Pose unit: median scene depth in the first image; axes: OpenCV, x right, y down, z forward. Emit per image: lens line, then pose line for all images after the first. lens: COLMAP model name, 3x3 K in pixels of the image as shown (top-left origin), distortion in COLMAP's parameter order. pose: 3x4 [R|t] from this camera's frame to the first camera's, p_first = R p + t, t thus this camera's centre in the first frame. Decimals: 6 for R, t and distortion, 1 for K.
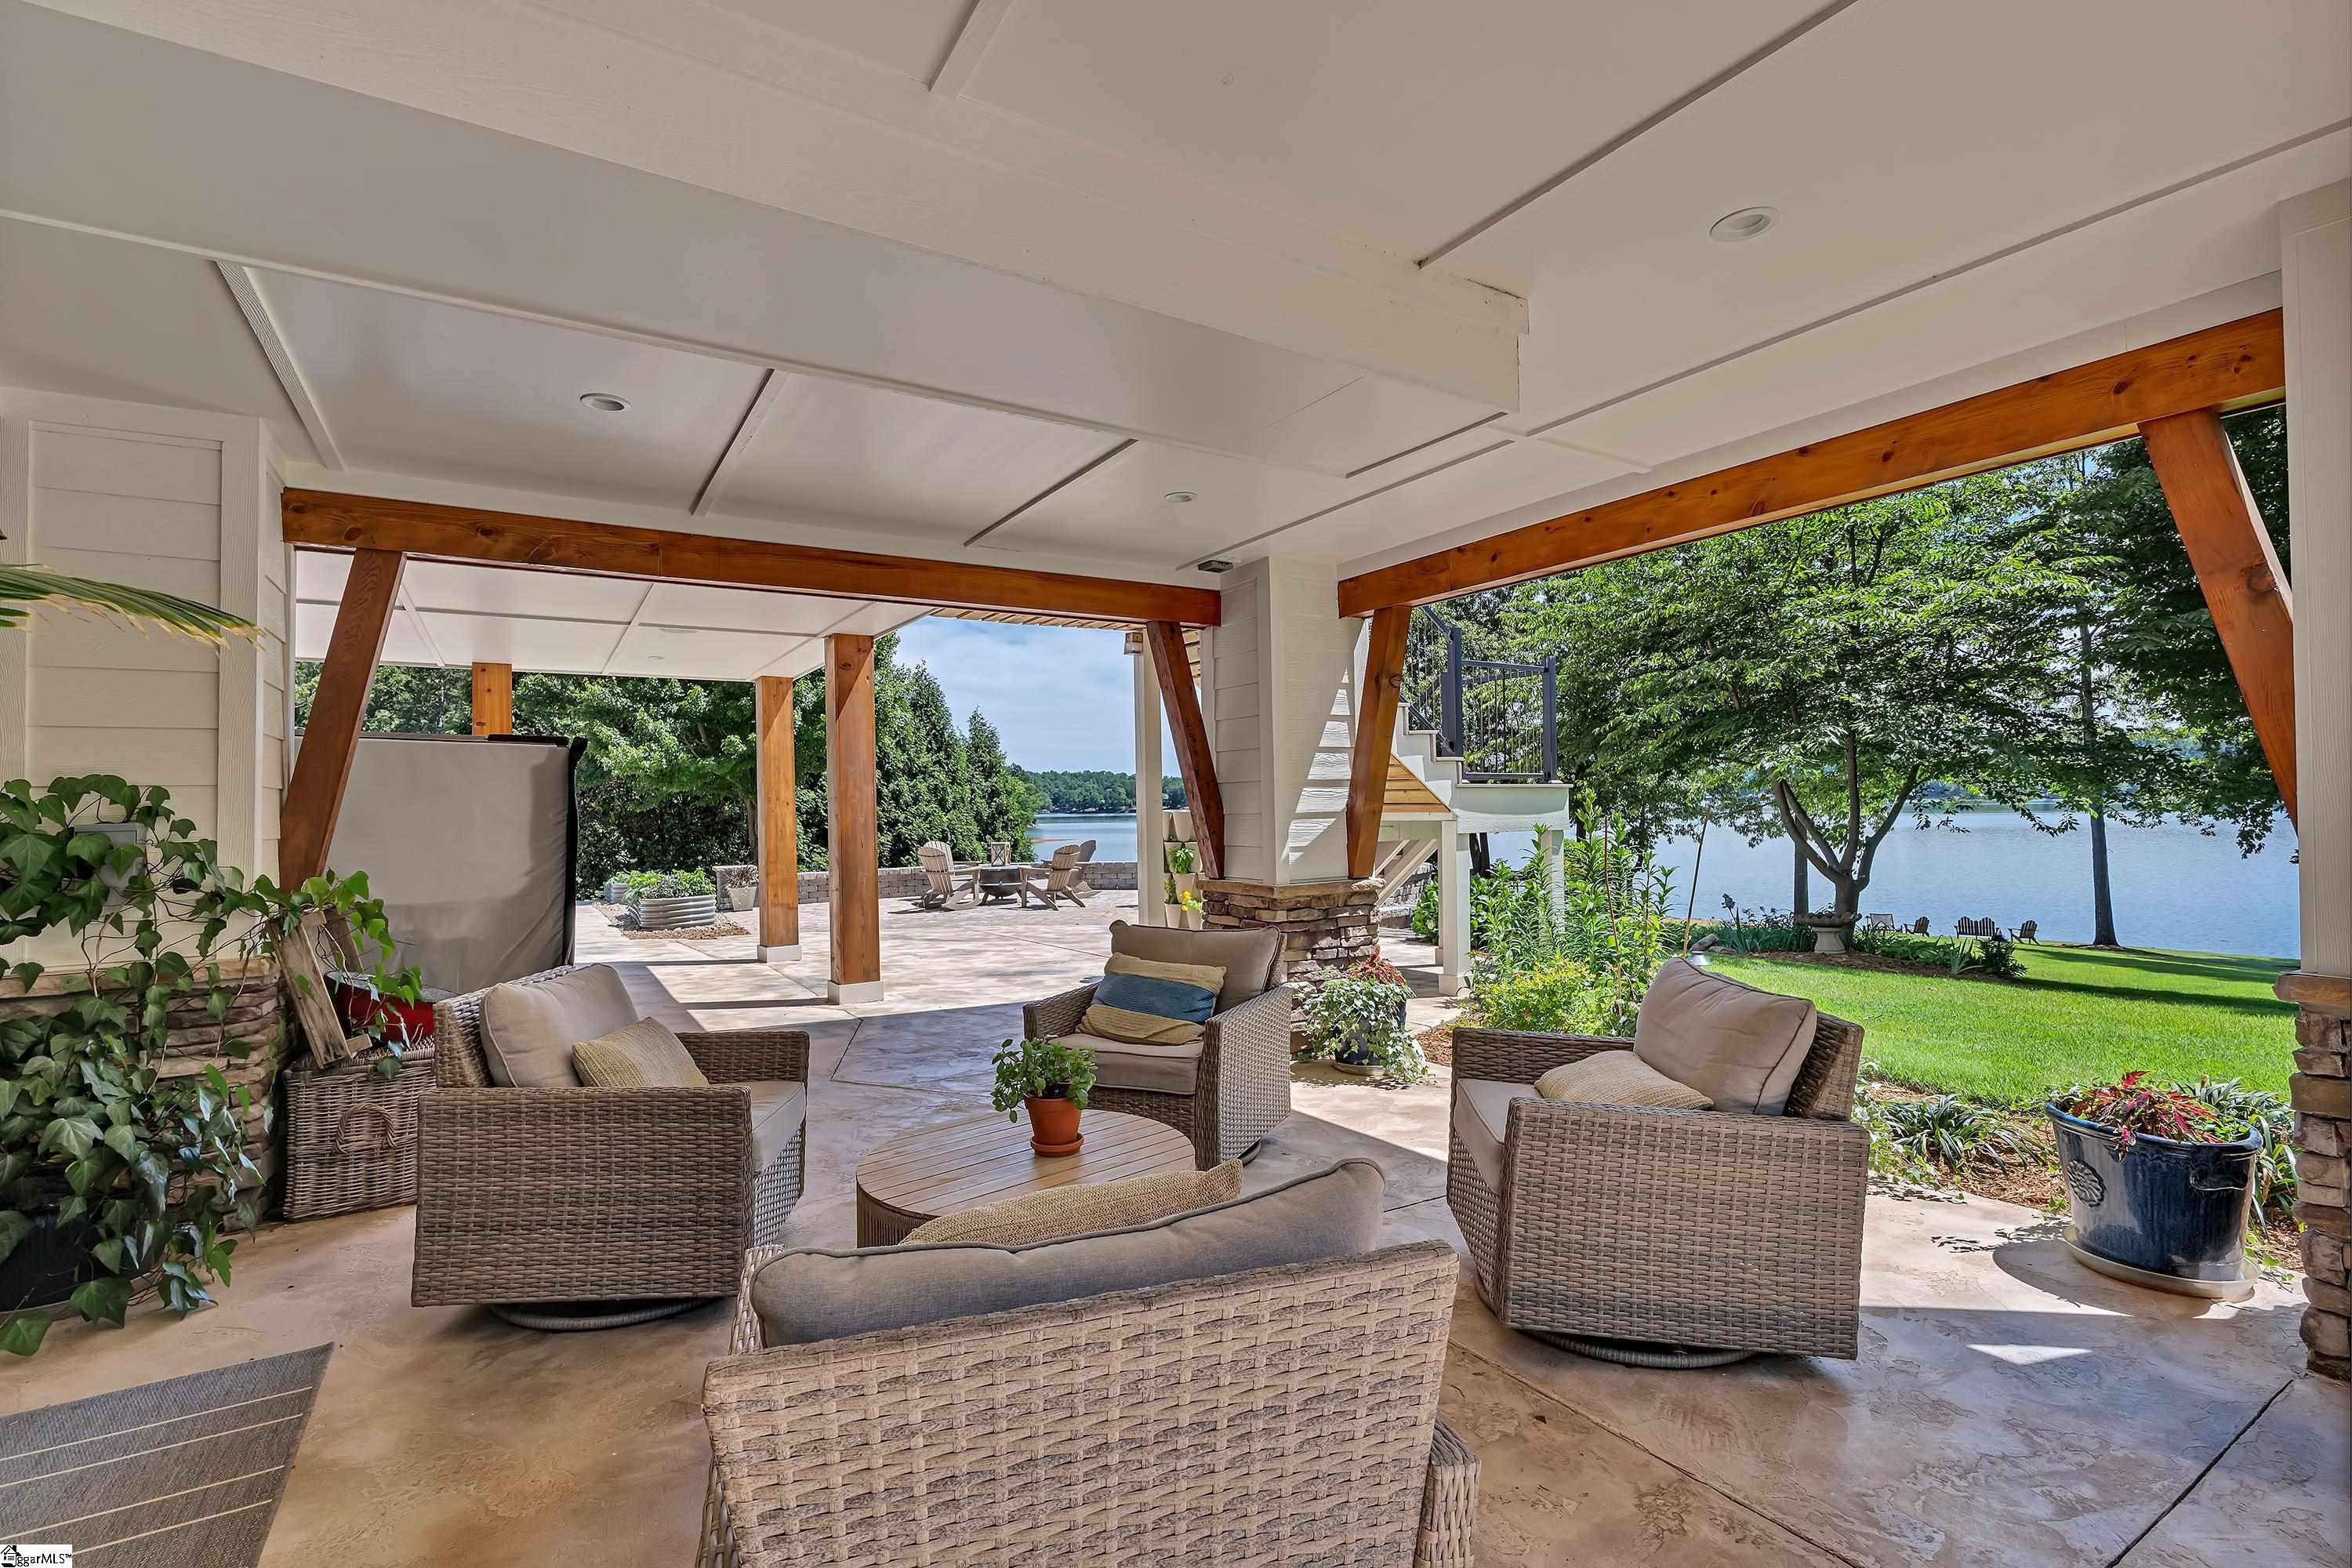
lens RADIAL K [[1042.2, 0, 1175.8], [0, 1042.2, 787.7], [0, 0, 1]] dist [-0.004273, 0.000204]
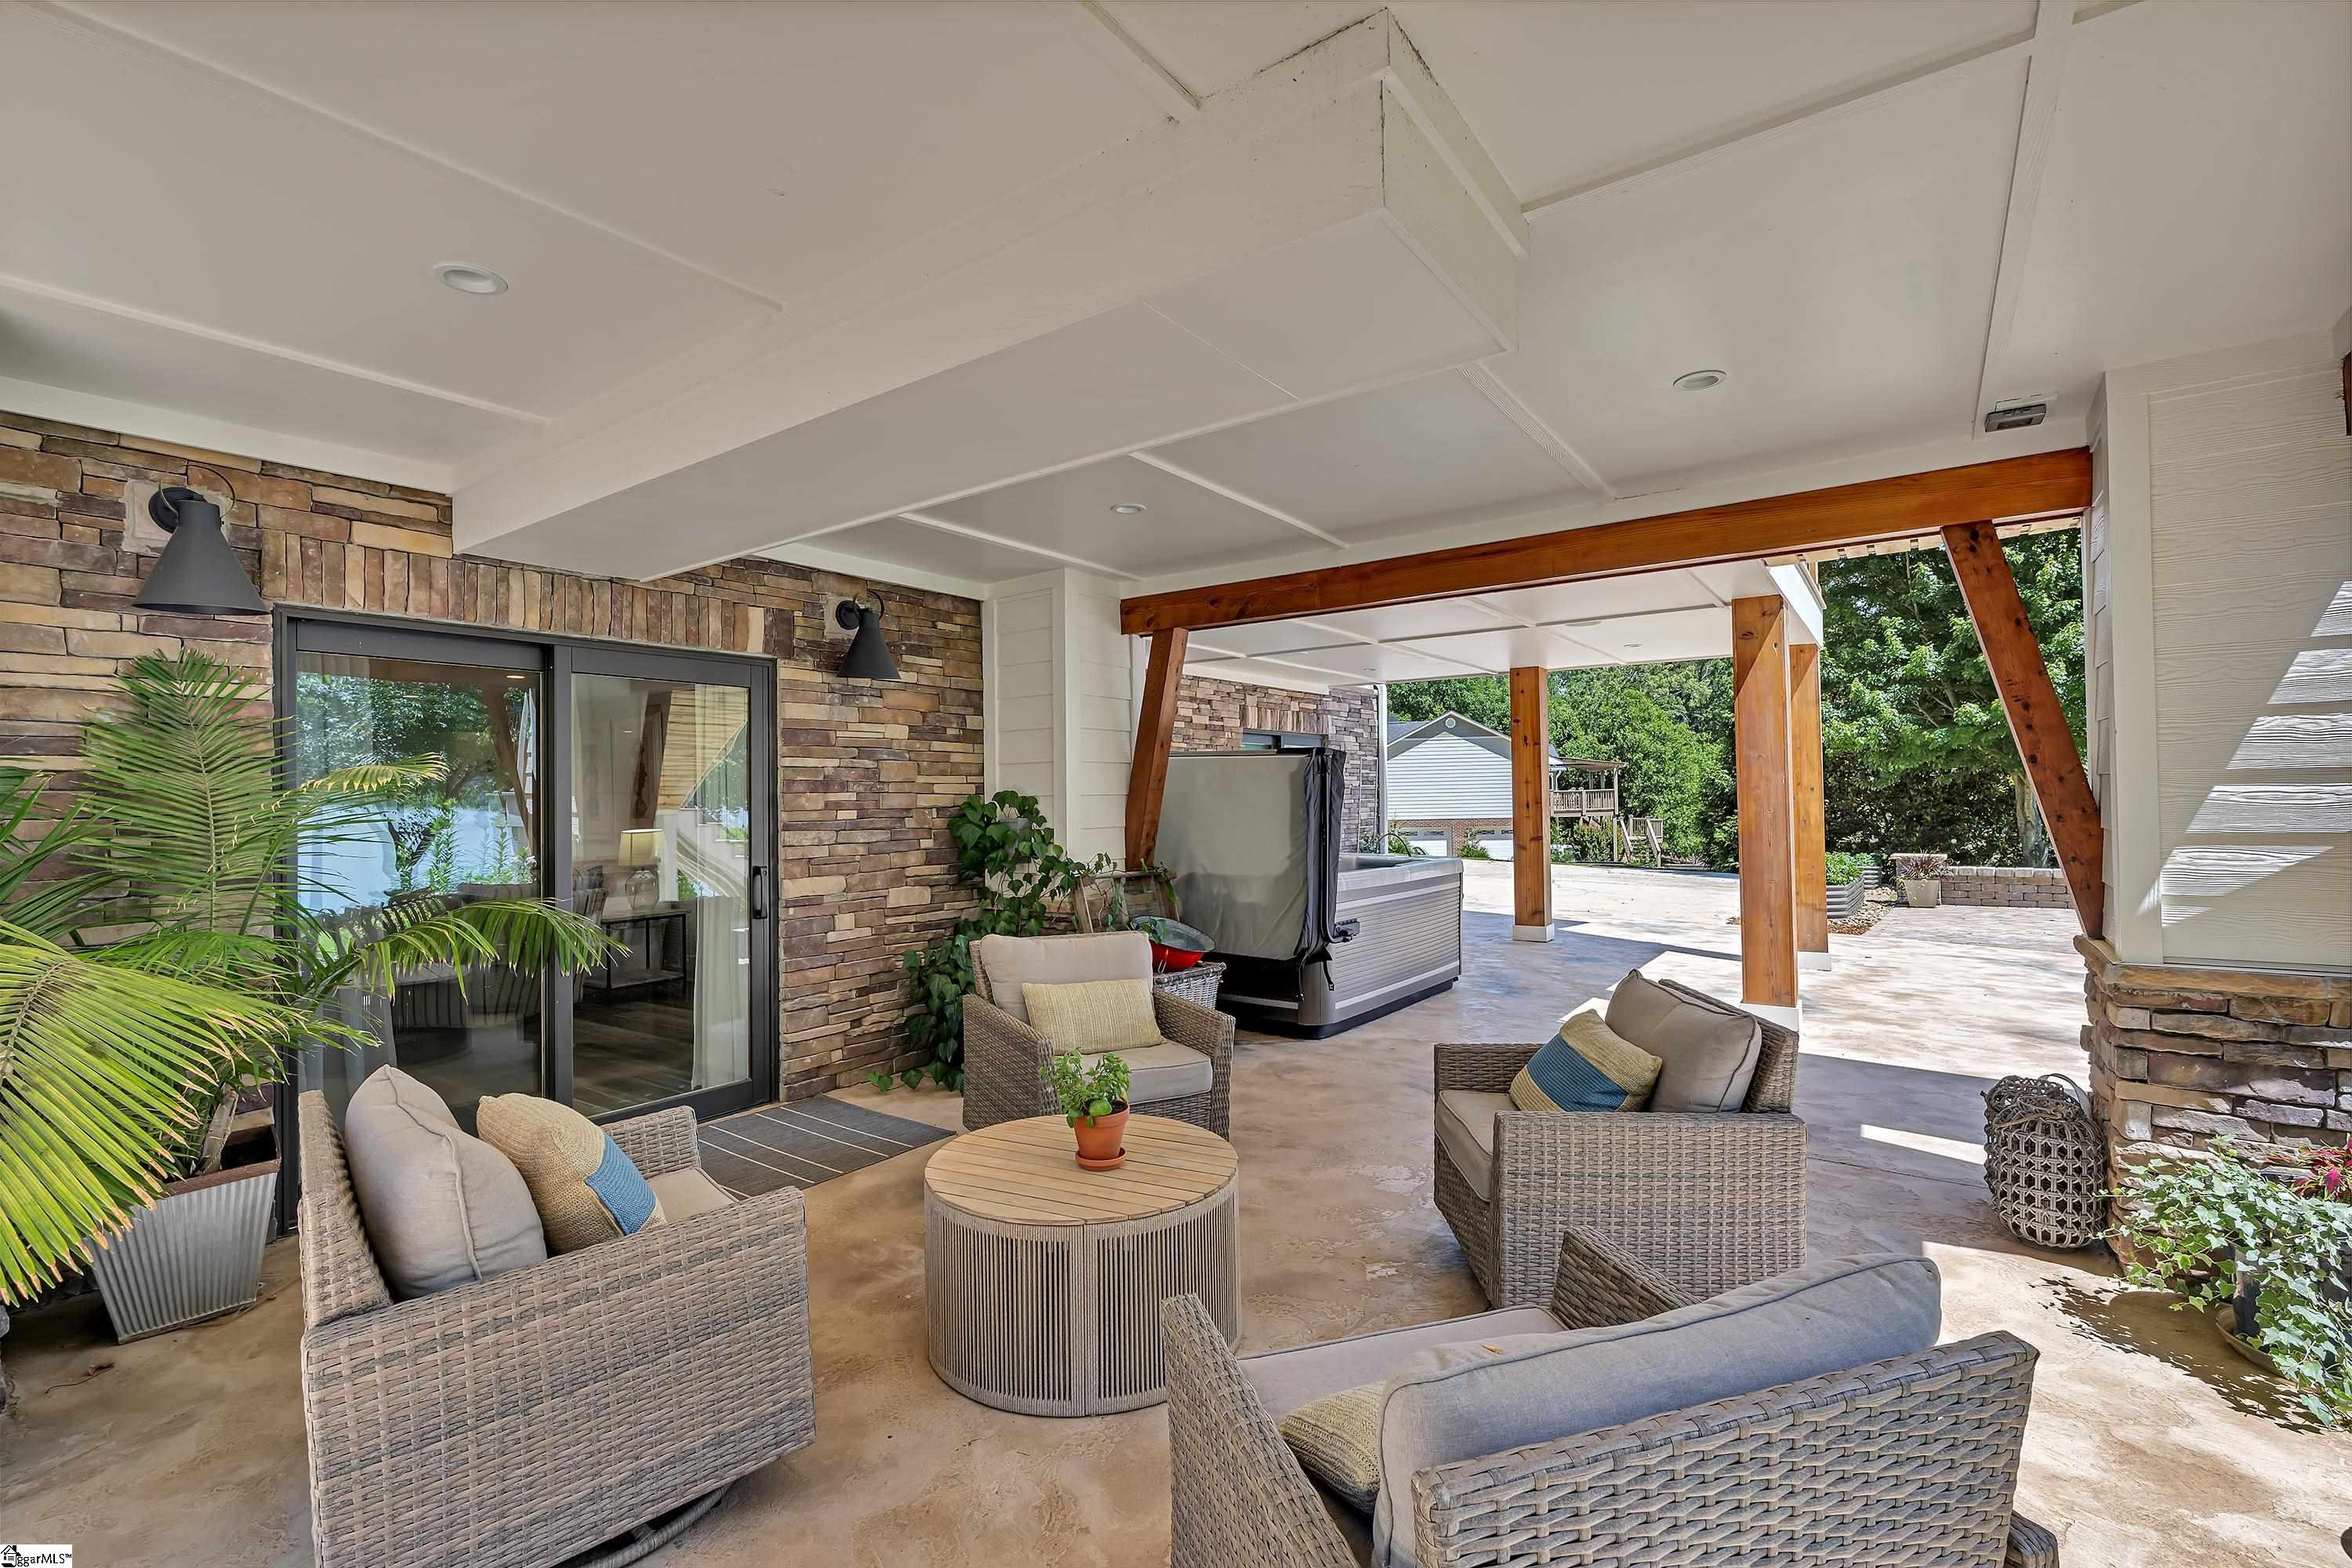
lens RADIAL K [[1042.2, 0, 1175.8], [0, 1042.2, 787.7], [0, 0, 1]] dist [-0.004273, 0.000204]
pose [[0.379766, 0.001983, -0.925081, 0.709621], [0.024822, 0.999616, 0.012332, -0.031187], [0.924750, -0.027646, 0.379570, 0.553493]]
